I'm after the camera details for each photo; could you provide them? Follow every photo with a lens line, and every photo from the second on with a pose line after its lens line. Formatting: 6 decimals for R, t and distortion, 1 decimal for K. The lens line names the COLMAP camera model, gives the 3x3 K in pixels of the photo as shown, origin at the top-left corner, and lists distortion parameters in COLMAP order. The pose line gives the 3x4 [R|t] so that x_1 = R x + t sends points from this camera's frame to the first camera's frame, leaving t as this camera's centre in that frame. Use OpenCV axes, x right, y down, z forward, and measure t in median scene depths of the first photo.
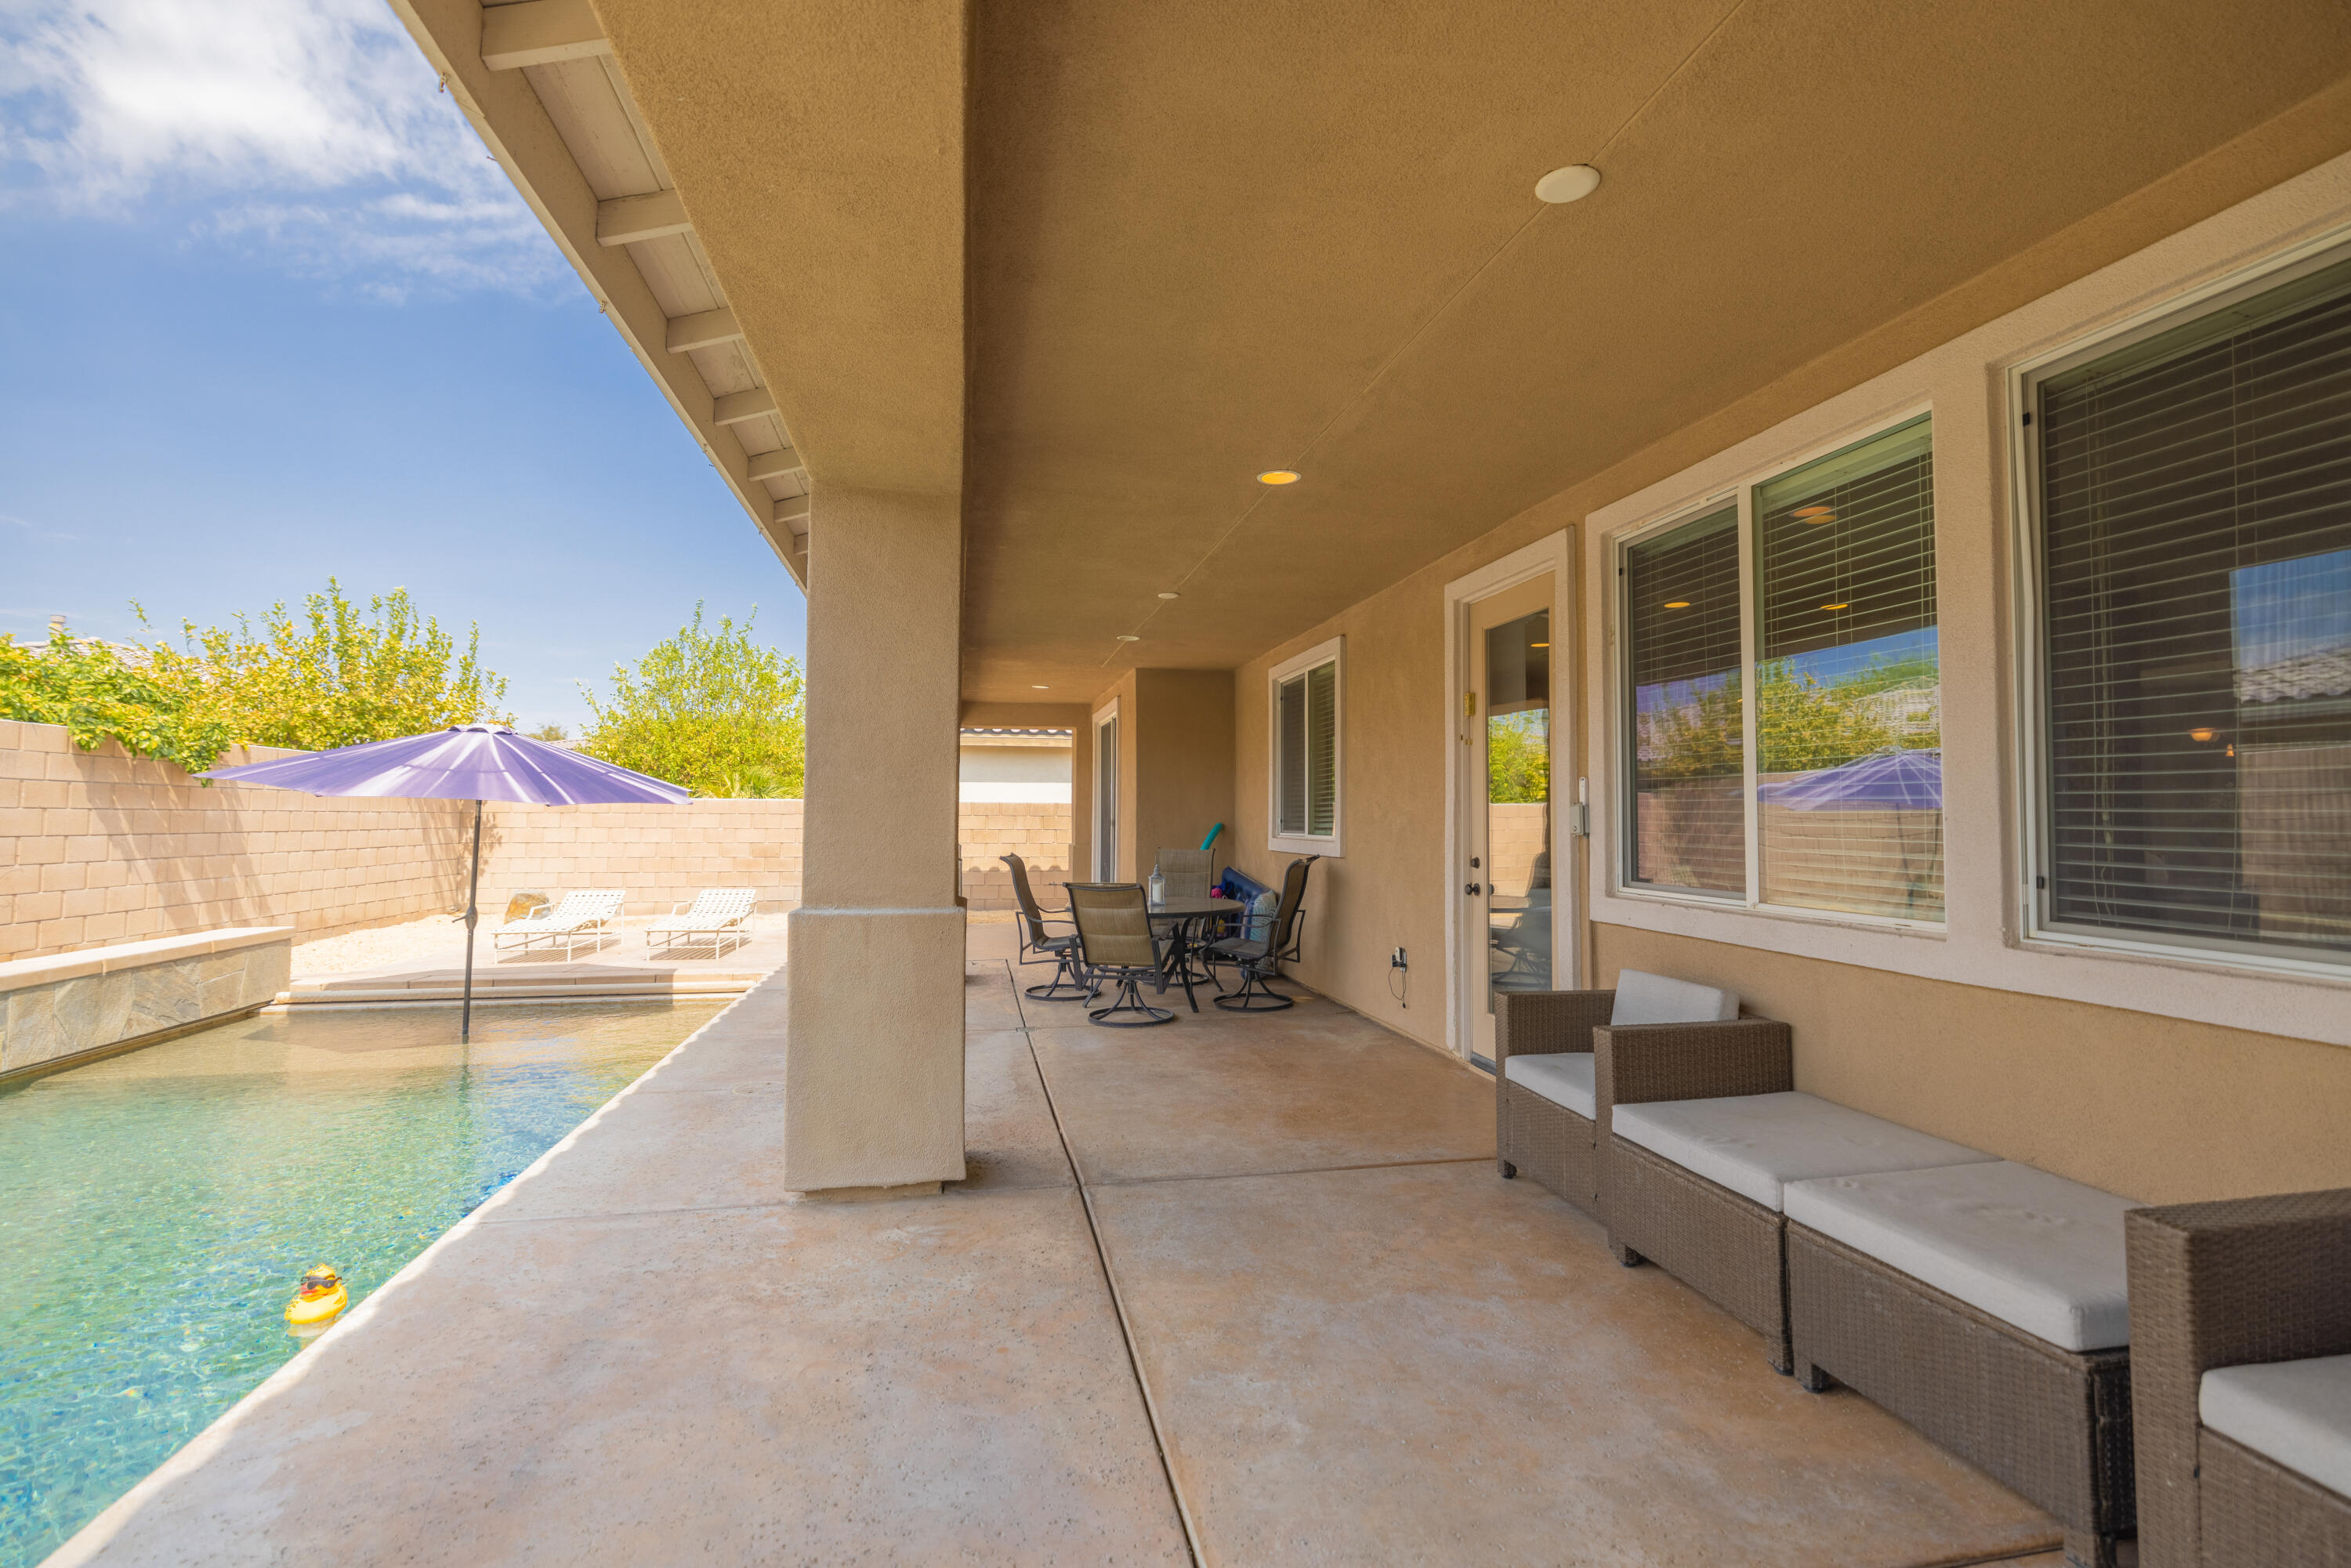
lens RADIAL K [[988.5, 0, 1172.6], [0, 988.5, 779.8], [0, 0, 1]] dist [0.008490, 0.000179]
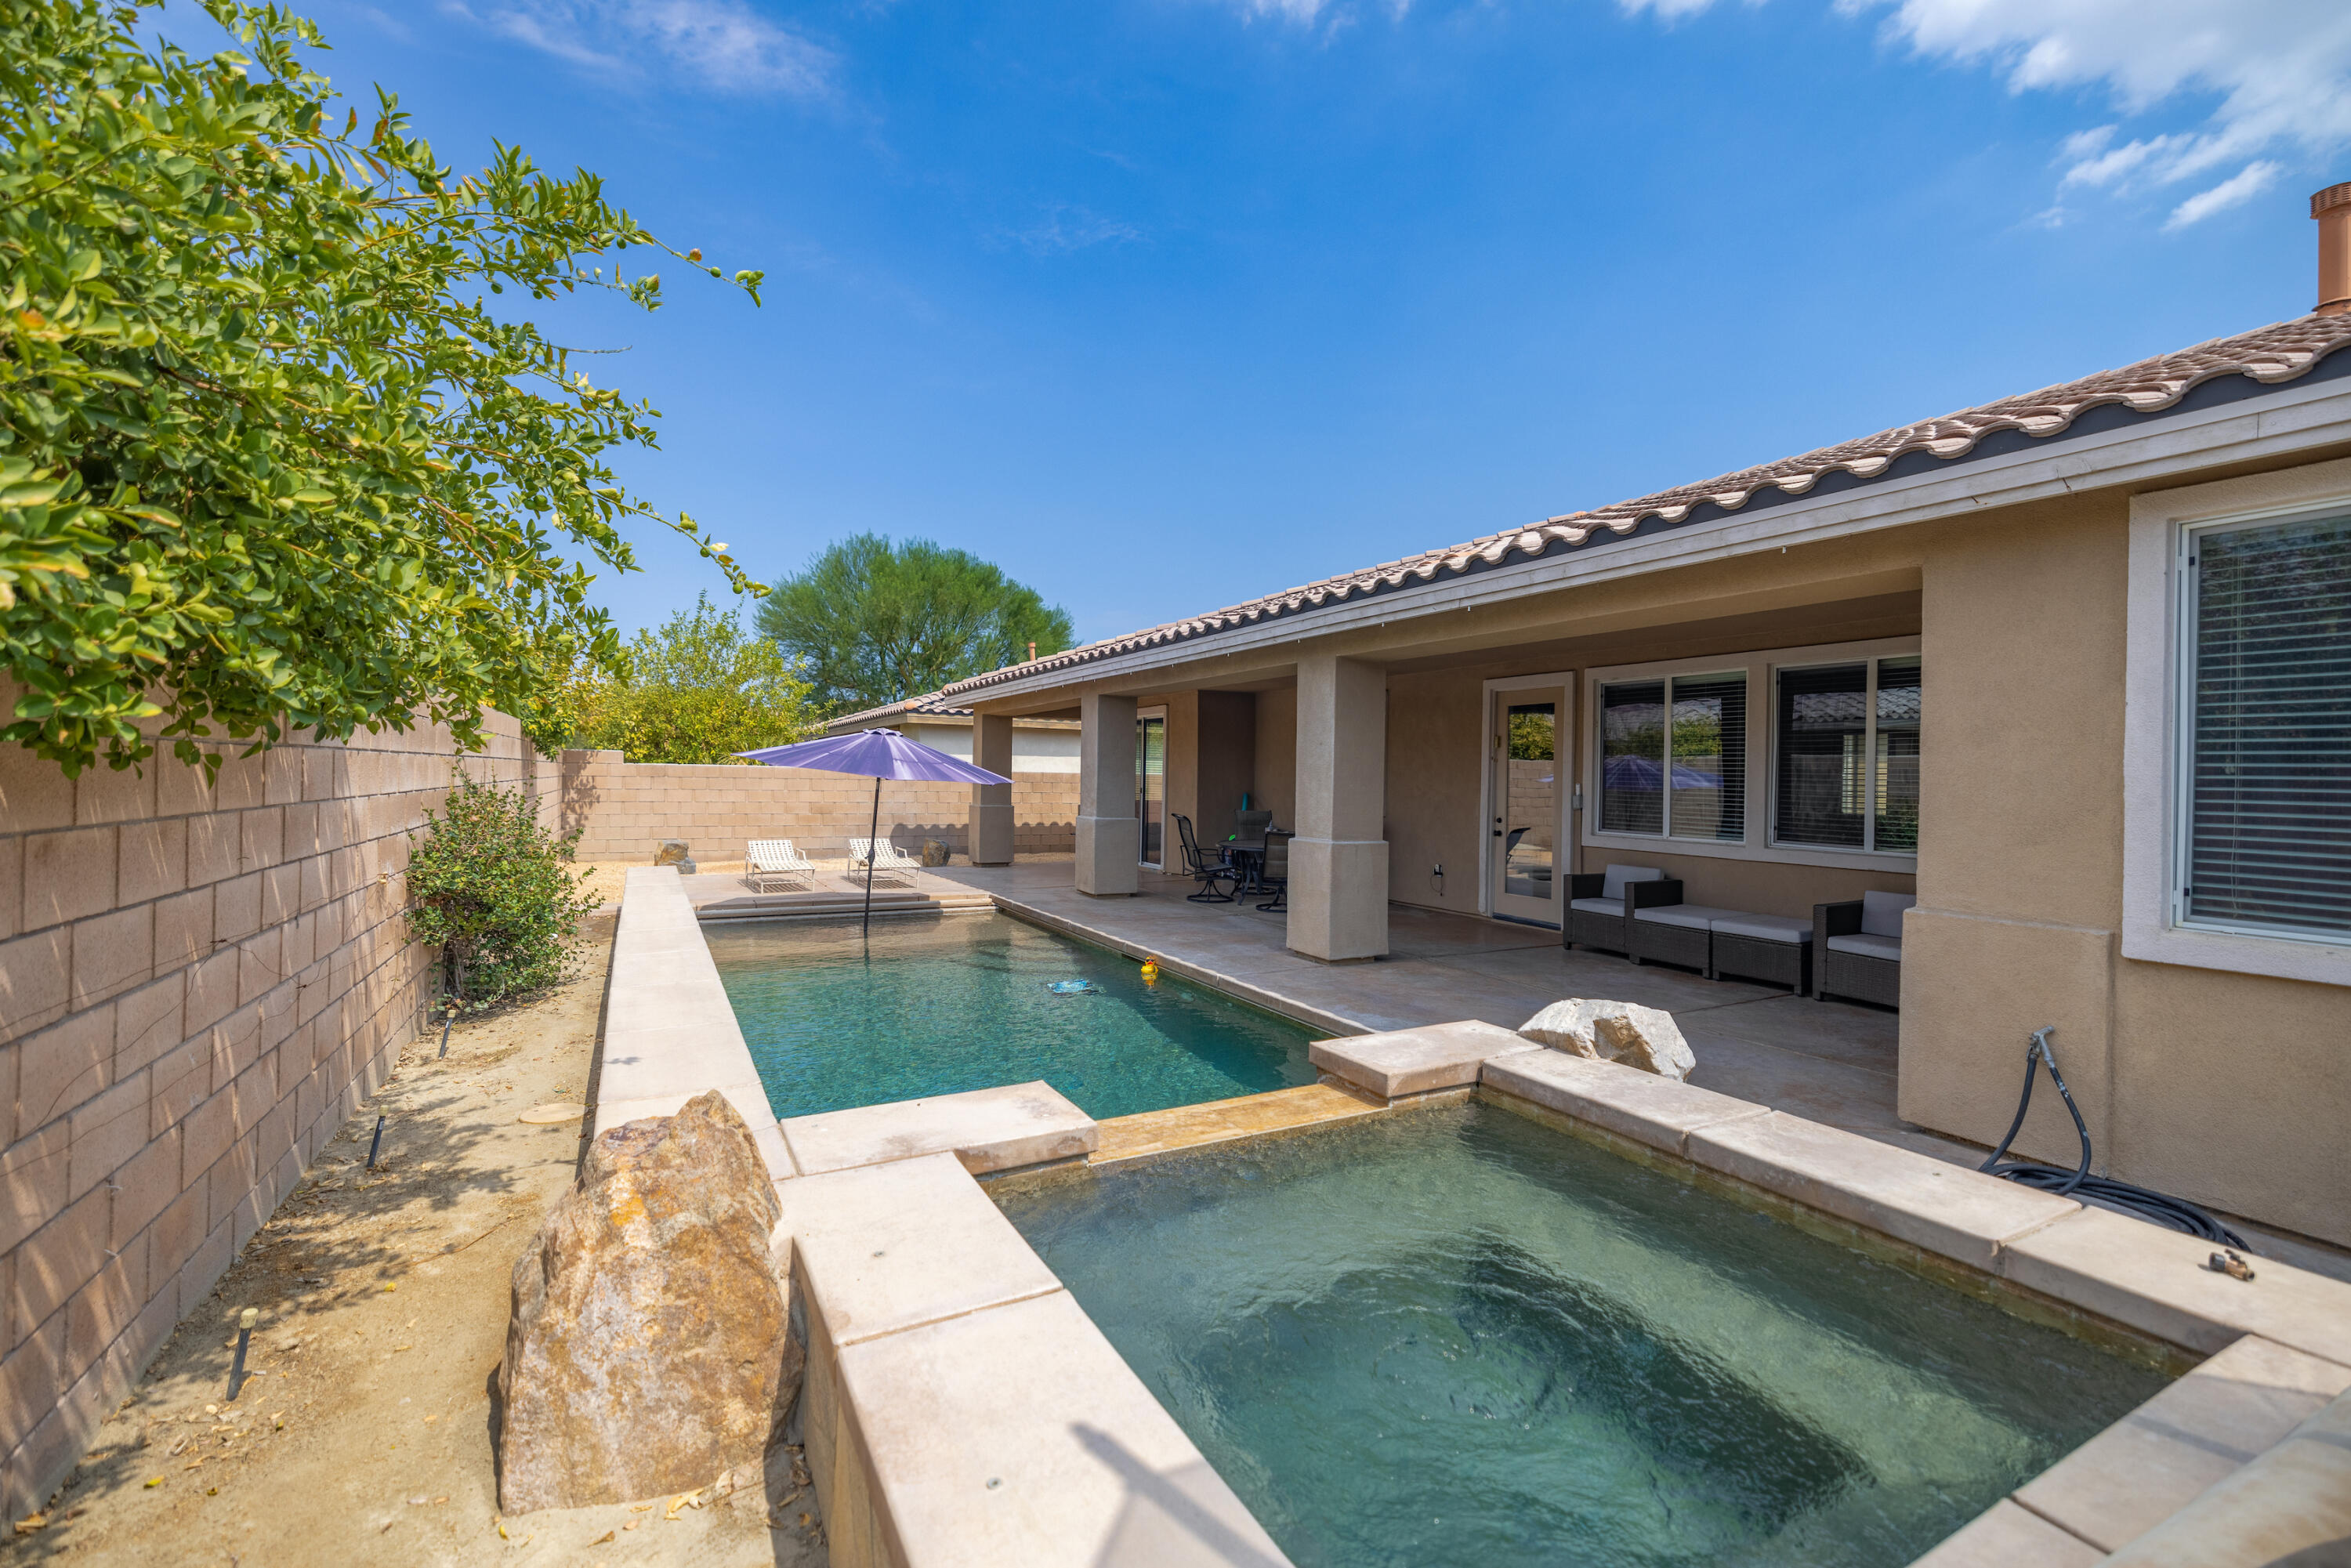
lens RADIAL K [[958.1, 0, 1143.9], [0, 958.1, 774.2], [0, 0, 1]] dist [0.037761, 0.000016]
pose [[0.961430, 0.007979, 0.274933, -1.515774], [-0.019586, 0.999028, 0.039498, -0.121120], [-0.274350, -0.043359, 0.960652, -1.128807]]
